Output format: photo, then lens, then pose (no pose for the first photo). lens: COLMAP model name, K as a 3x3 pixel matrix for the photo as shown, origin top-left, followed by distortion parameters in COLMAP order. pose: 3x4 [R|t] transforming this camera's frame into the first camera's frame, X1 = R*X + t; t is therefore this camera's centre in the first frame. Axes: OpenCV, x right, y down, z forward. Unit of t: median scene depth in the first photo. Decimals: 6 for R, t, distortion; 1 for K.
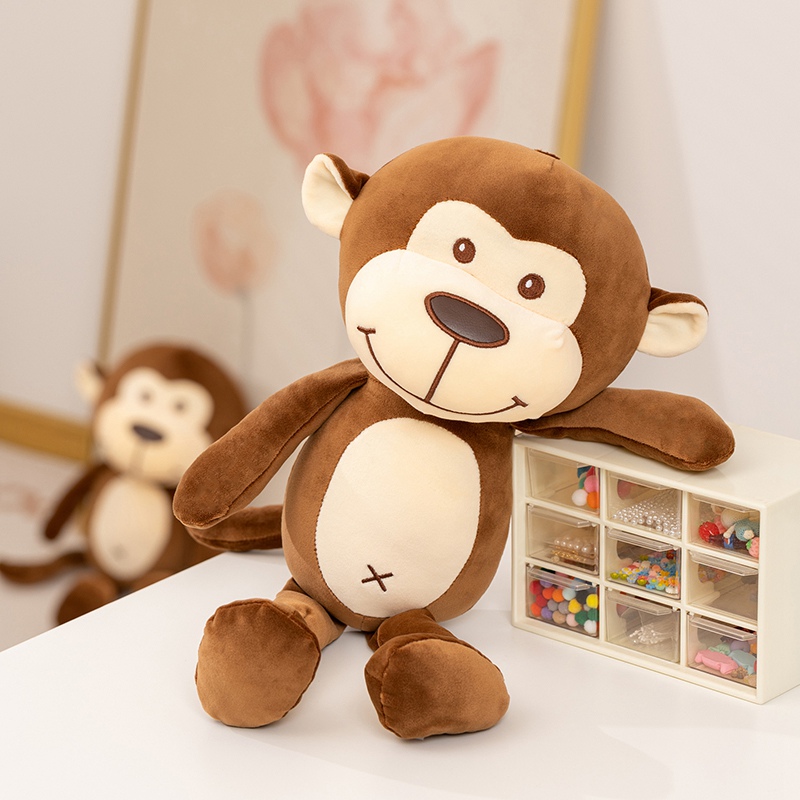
lens RADIAL K [[3827.3, 0, 400.0], [0, 3827.3, 400.0], [0, 0, 1]] dist [-0.221949, 6.333843]
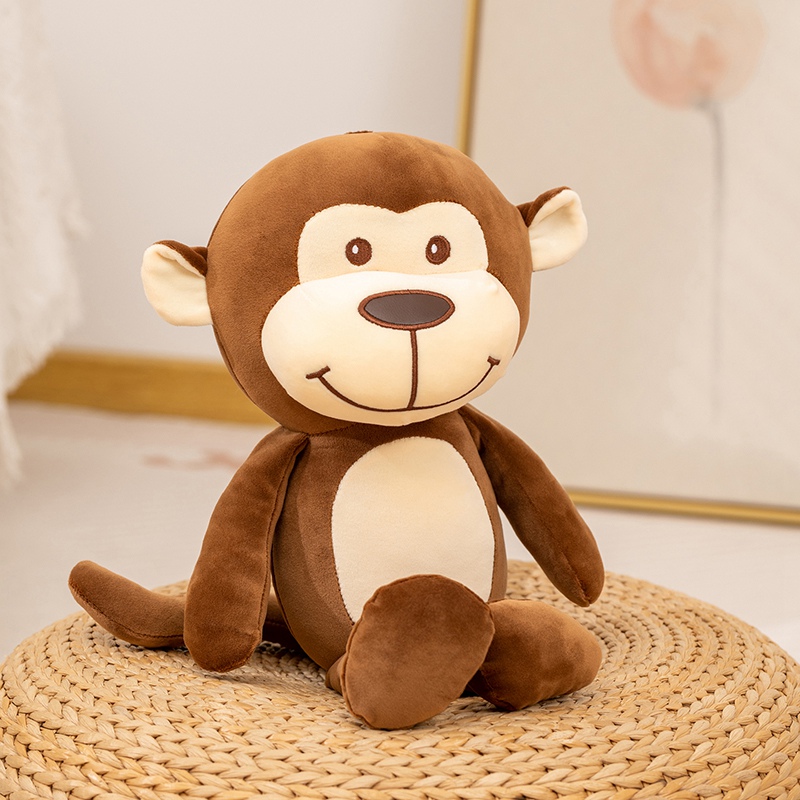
lens RADIAL K [[3827.3, 0, 400.0], [0, 3827.3, 400.0], [0, 0, 1]] dist [-0.221949, 6.333843]
pose [[0.818082, -0.481864, 0.313924, -0.288176], [0.505702, 0.862685, 0.006343, -0.008315], [-0.273874, 0.153563, 0.949427, 0.107608]]
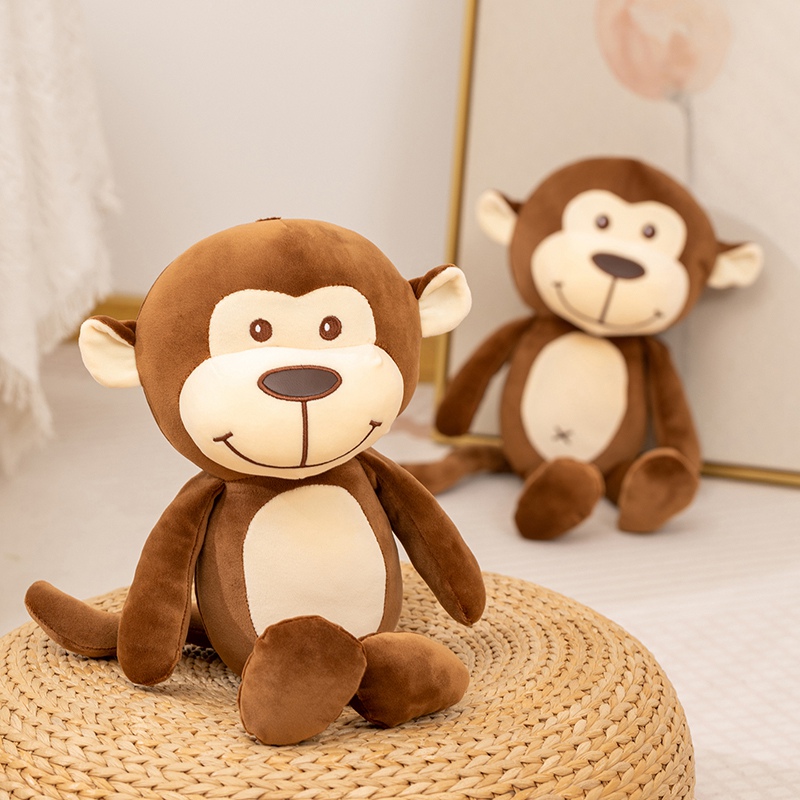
lens RADIAL K [[3827.3, 0, 400.0], [0, 3827.3, 400.0], [0, 0, 1]] dist [-0.221949, 6.333843]
pose [[0.837569, -0.495170, 0.230836, -0.212122], [0.501975, 0.864268, 0.032578, -0.037463], [-0.215636, 0.088588, 0.972447, -0.070809]]
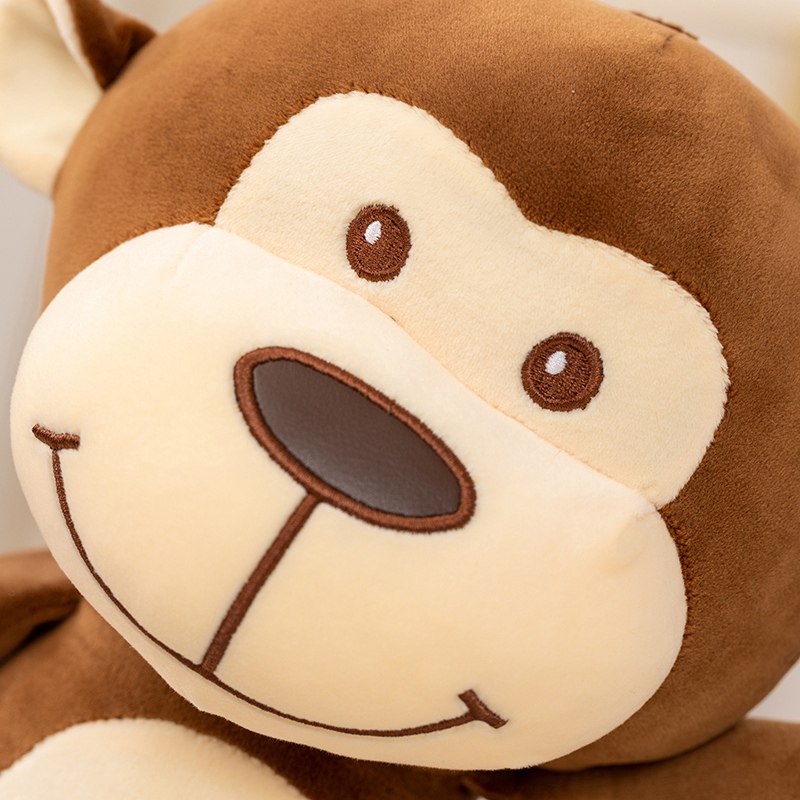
lens RADIAL K [[3827.3, 0, 400.0], [0, 3827.3, 400.0], [0, 0, 1]] dist [-0.221949, 6.333843]
pose [[0.990856, 0.127806, -0.043238, 0.034942], [-0.131658, 0.985954, -0.102765, 0.008867], [0.029497, 0.107518, 0.993766, 0.666751]]
